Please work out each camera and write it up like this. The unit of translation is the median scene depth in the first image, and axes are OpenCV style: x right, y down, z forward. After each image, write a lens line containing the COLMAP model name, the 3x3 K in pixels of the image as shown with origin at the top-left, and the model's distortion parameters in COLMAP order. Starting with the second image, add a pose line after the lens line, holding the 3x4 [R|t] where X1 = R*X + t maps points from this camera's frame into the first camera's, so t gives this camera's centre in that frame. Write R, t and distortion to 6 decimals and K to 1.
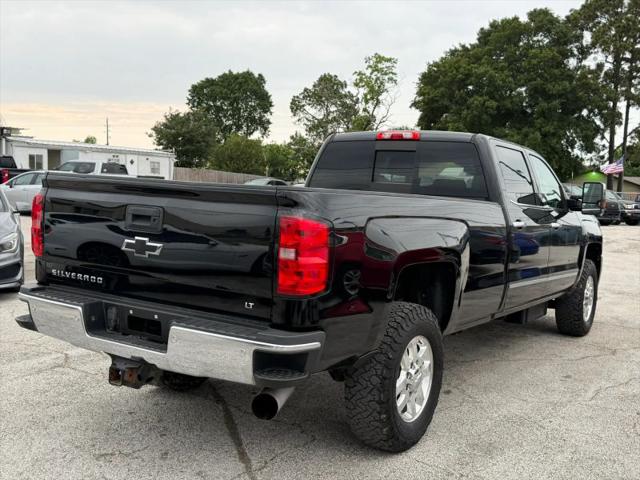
lens RADIAL K [[704.0, 0, 320.0], [0, 704.0, 240.0], [0, 0, 1]] dist [0.115003, -0.258667]
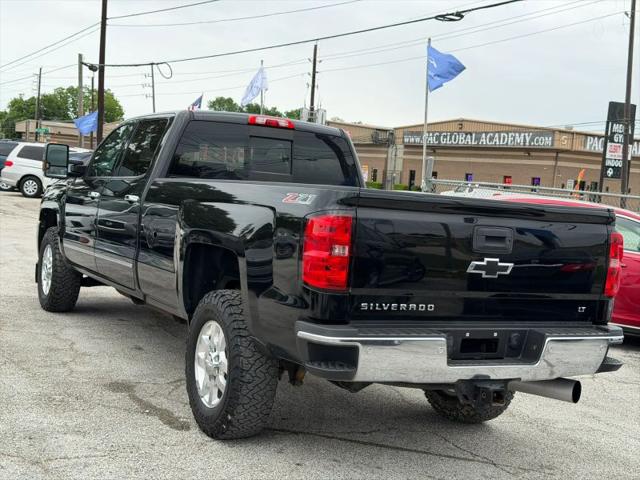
lens RADIAL K [[900.8, 0, 303.2], [0, 900.8, 239.4], [0, 0, 1]] dist [0.086397, -0.069228]
pose [[0.491113, -0.066953, 0.868519, -1.489873], [0.011645, 0.997457, 0.070308, -0.123426], [-0.871018, -0.024415, 0.490644, 0.603158]]
